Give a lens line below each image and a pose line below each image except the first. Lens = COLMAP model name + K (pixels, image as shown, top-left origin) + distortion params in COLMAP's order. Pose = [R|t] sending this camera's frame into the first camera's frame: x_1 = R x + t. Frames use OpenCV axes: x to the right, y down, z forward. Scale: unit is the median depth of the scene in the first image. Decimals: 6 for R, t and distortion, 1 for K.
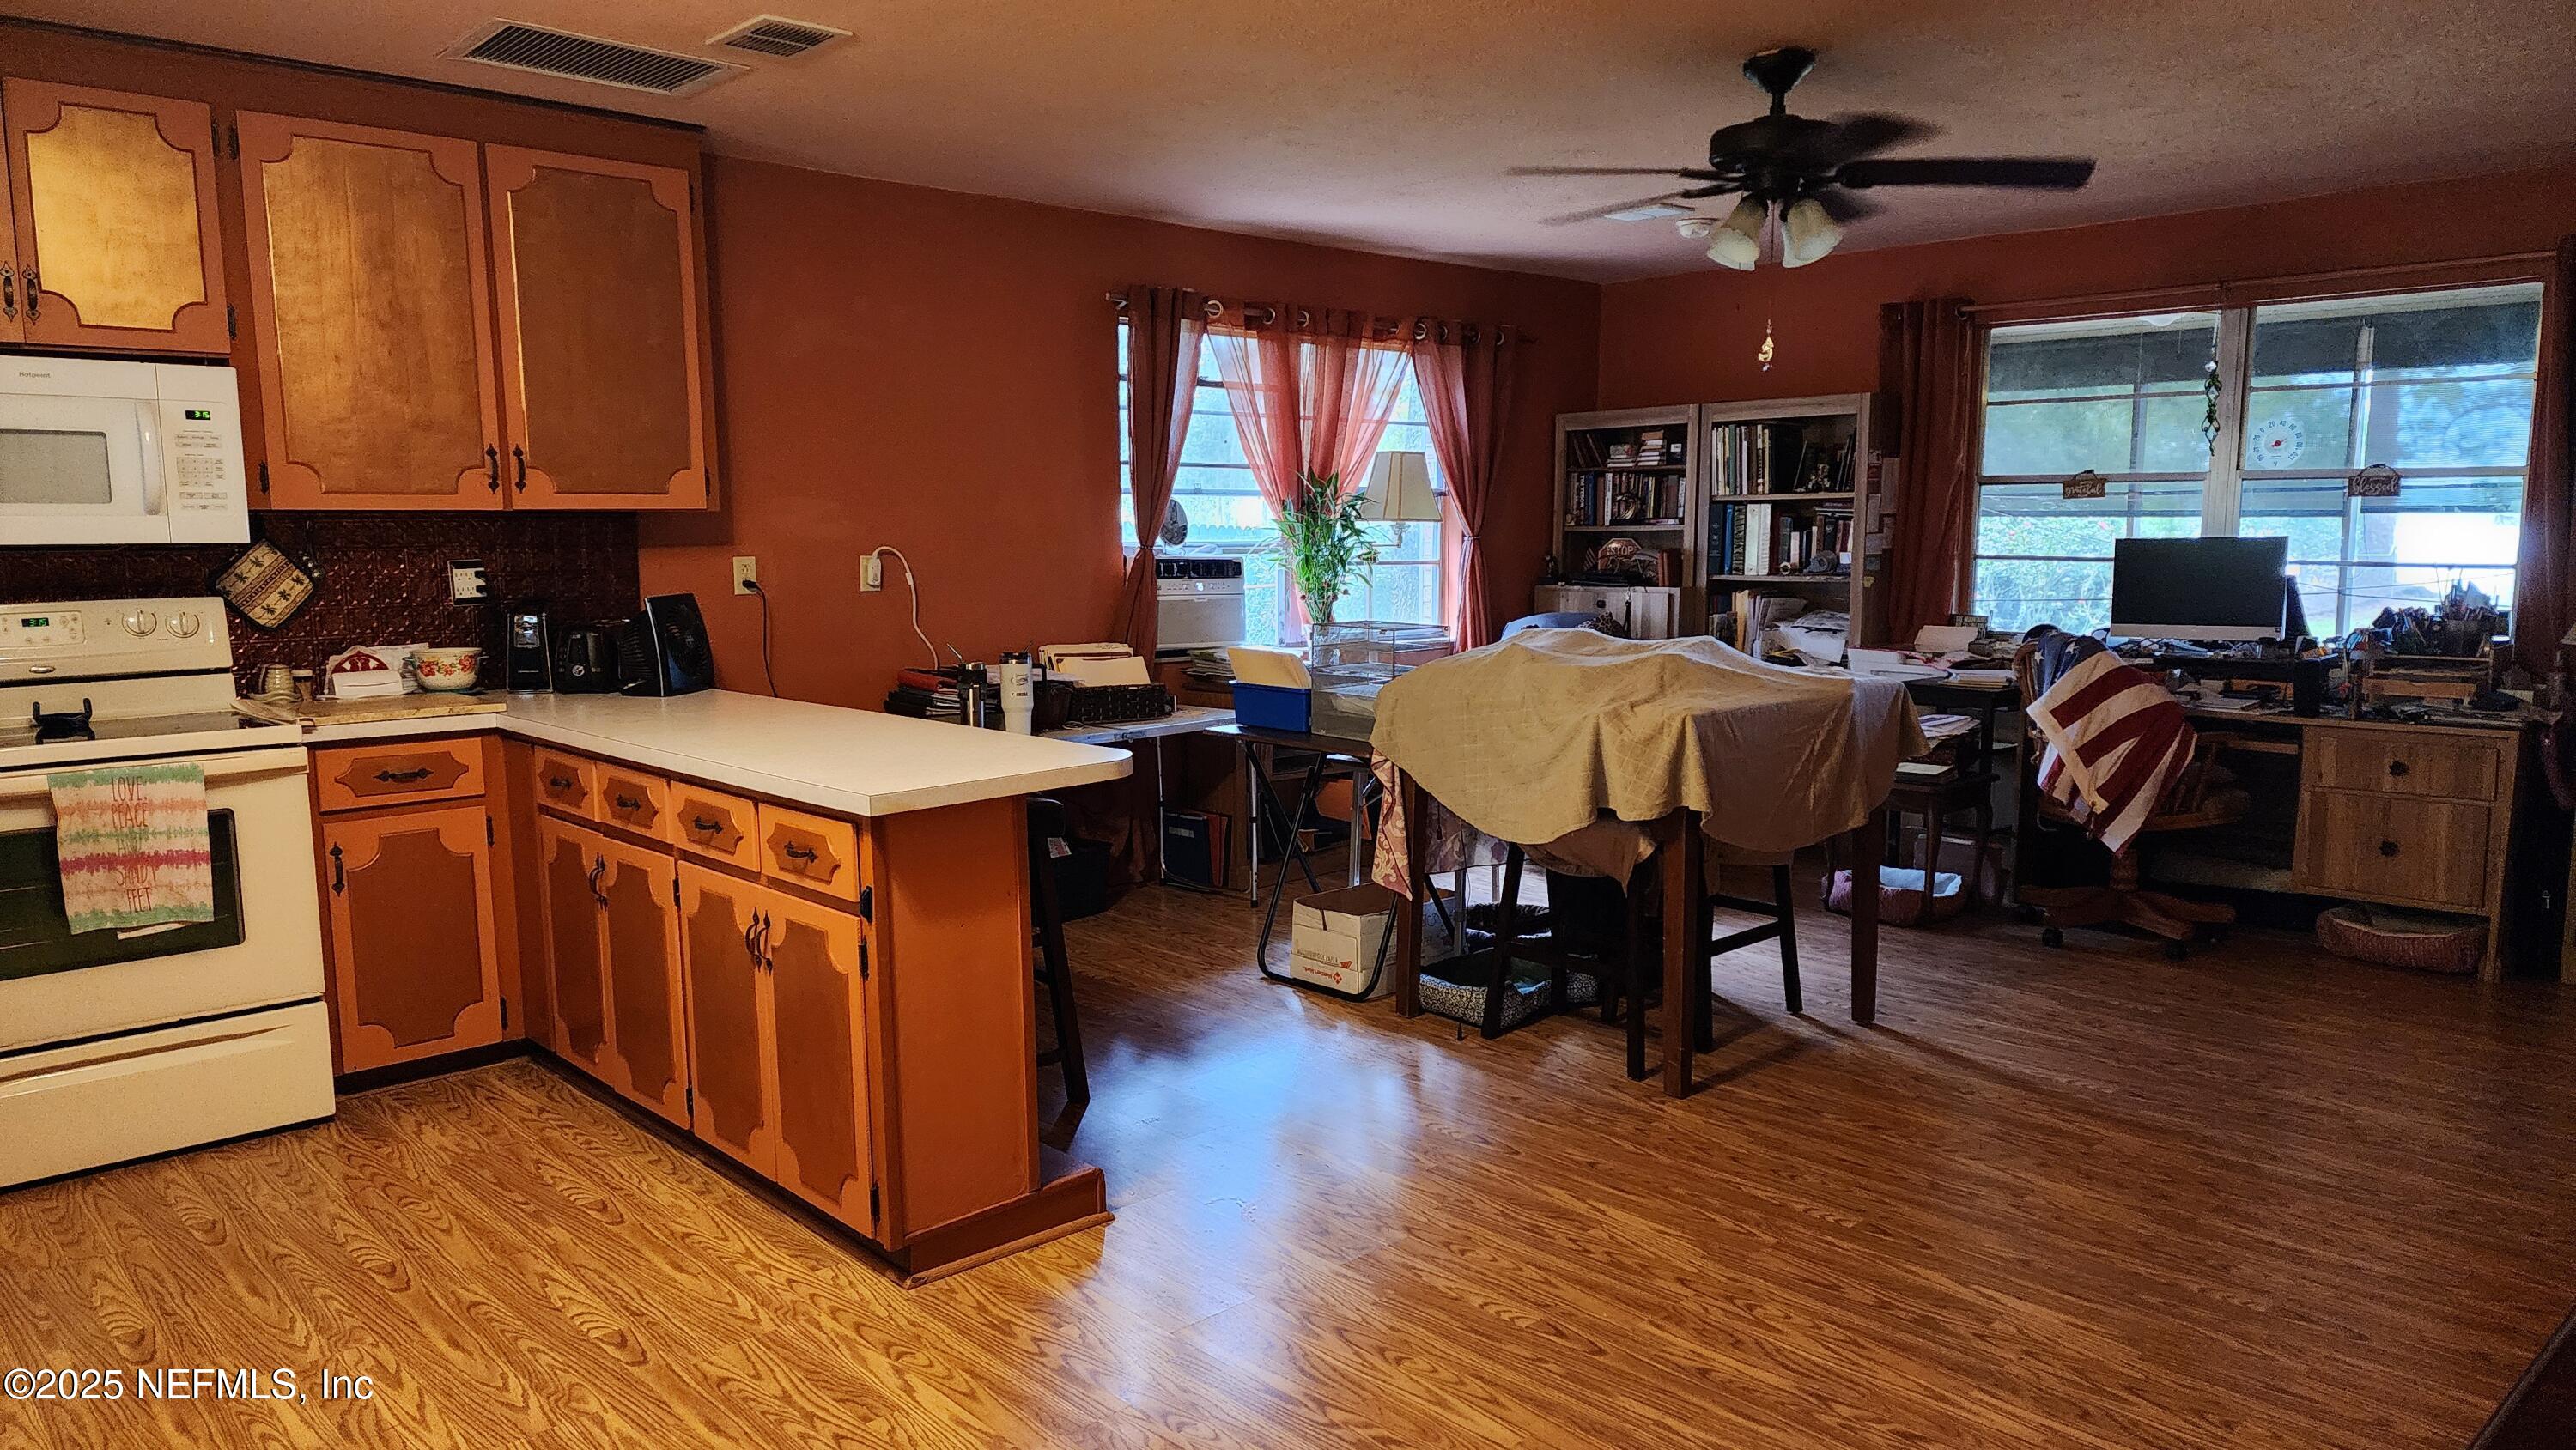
lens RADIAL K [[1752.3, 0, 1295.0], [0, 1752.3, 744.7], [0, 0, 1]] dist [0.013907, 0.000163]
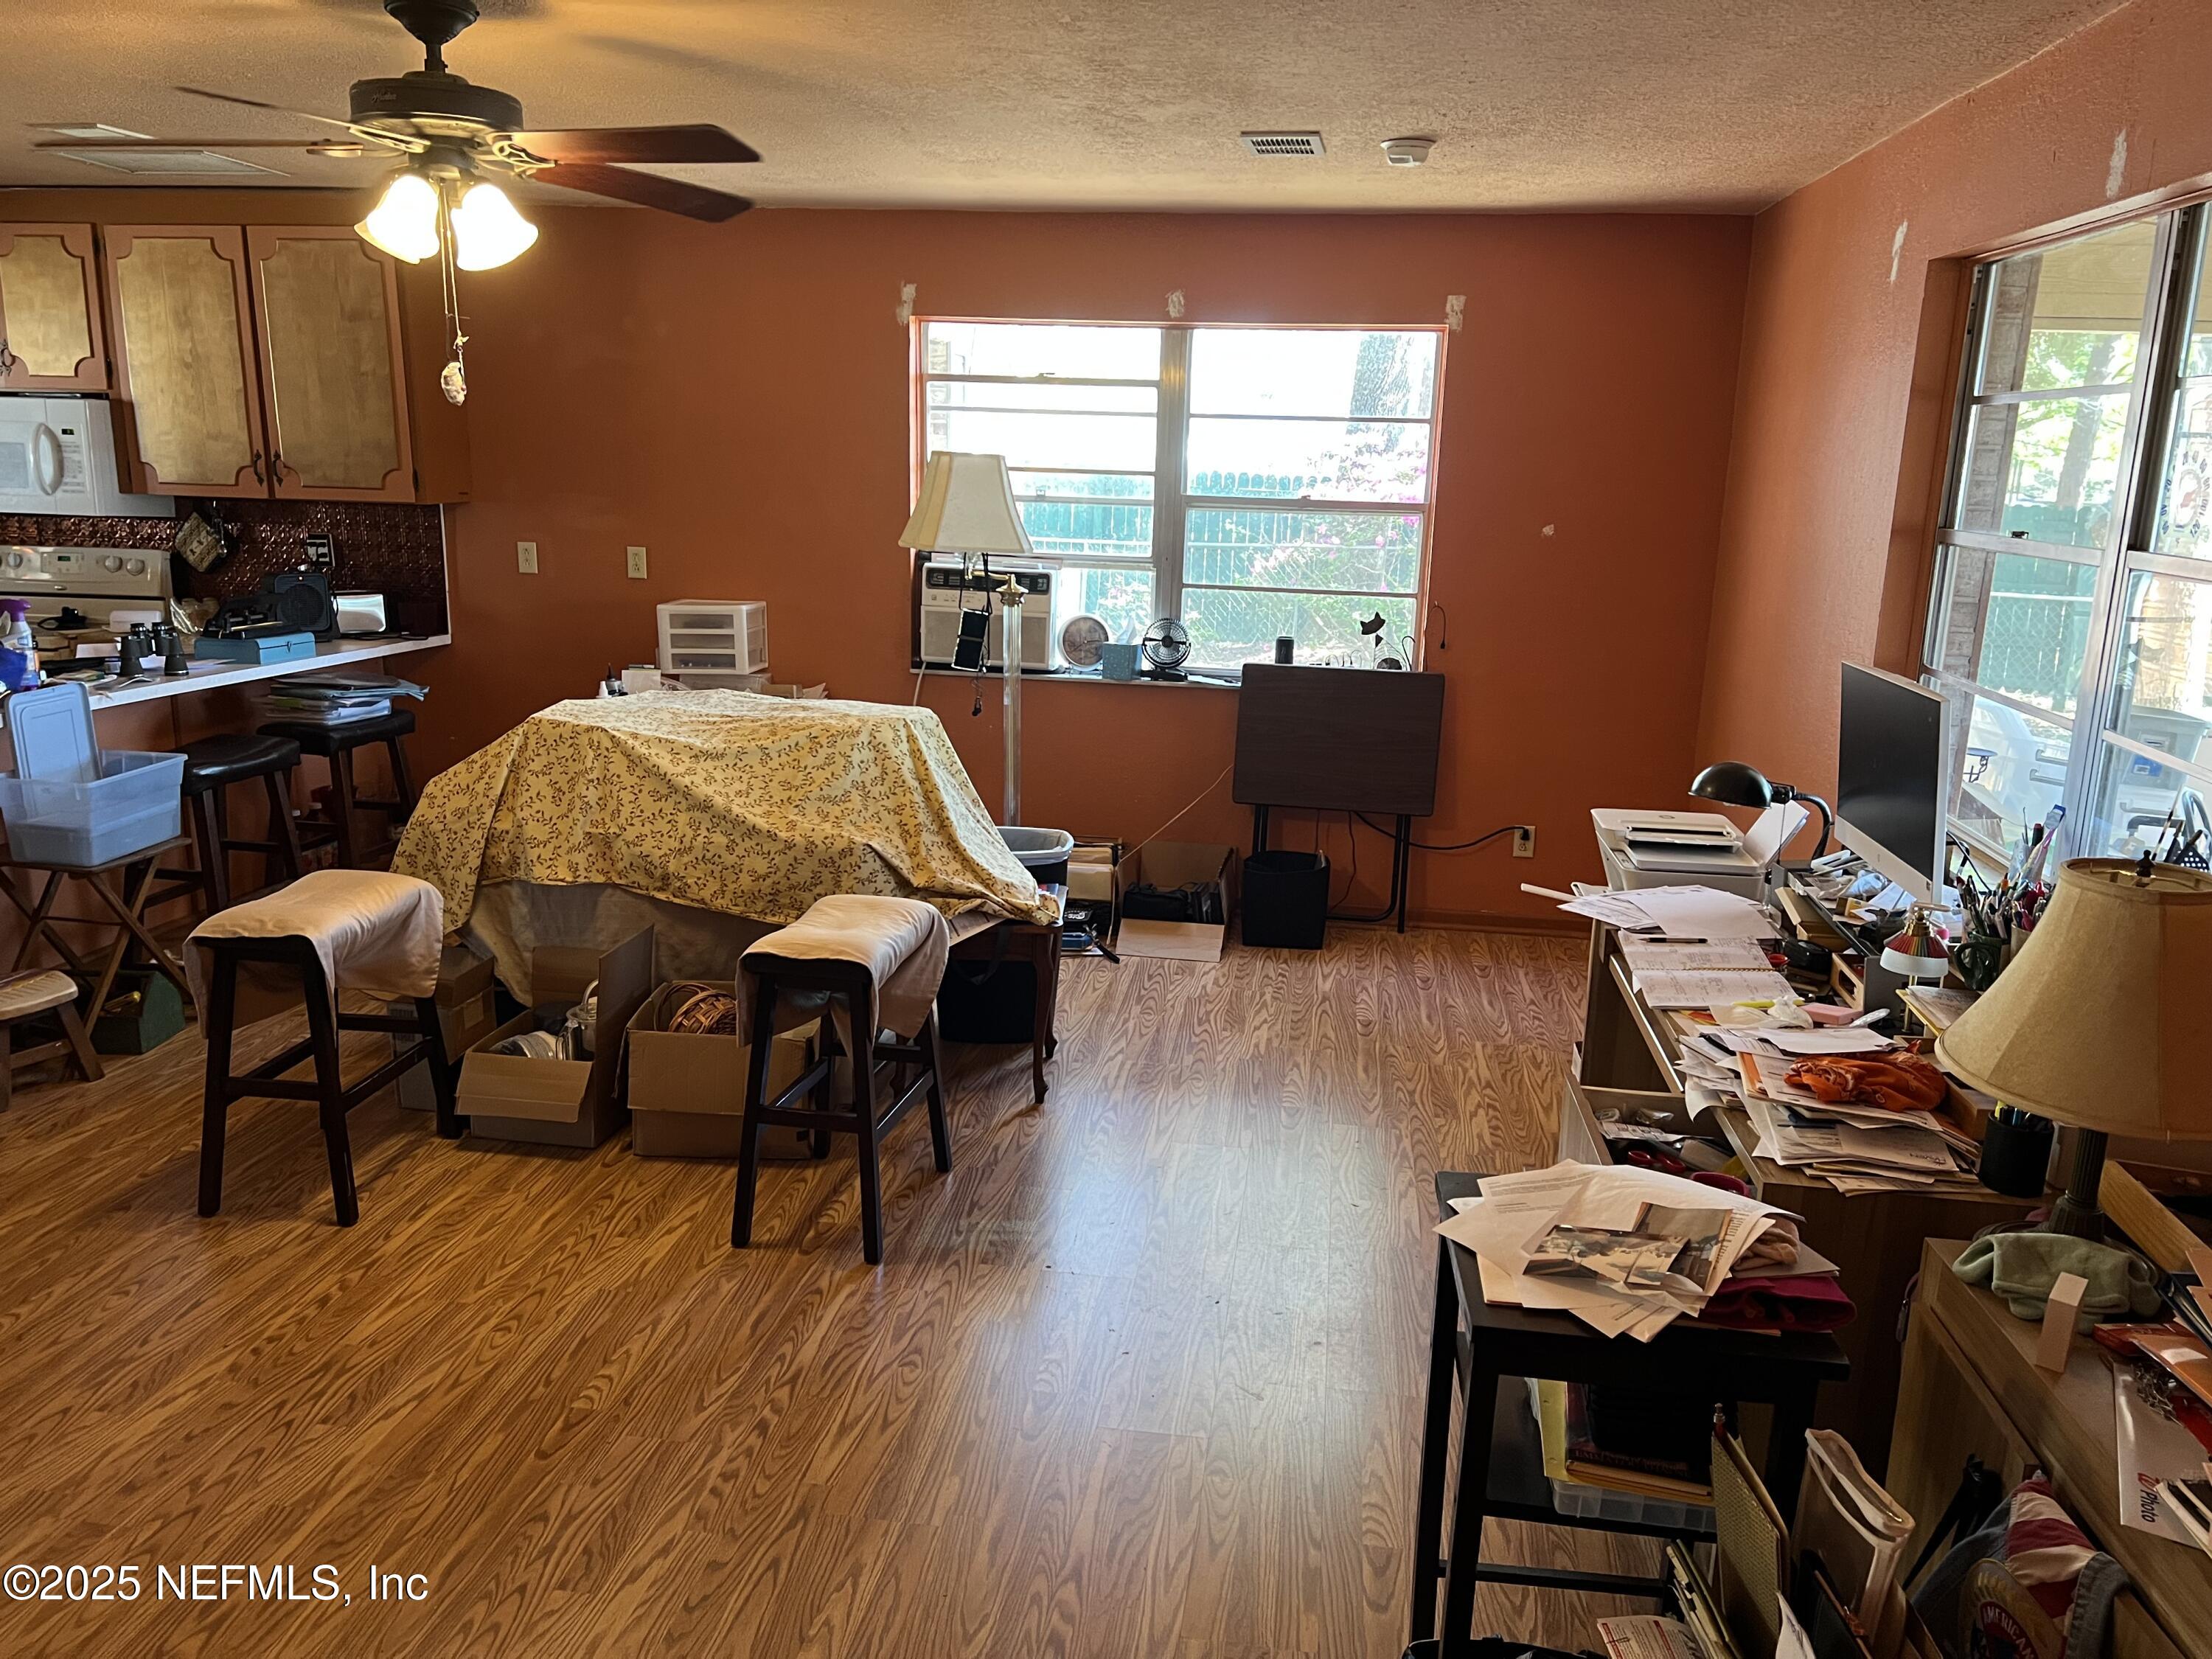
lens RADIAL K [[1643.9, 0, 1109.3], [0, 1643.9, 824.2], [0, 0, 1]] dist [0.006308, 0.007101]
pose [[0.635963, 0.189883, -0.747994, 1.053455], [-0.126073, 0.981799, 0.142046, -0.160527], [0.761352, 0.003966, 0.648327, 0.714374]]
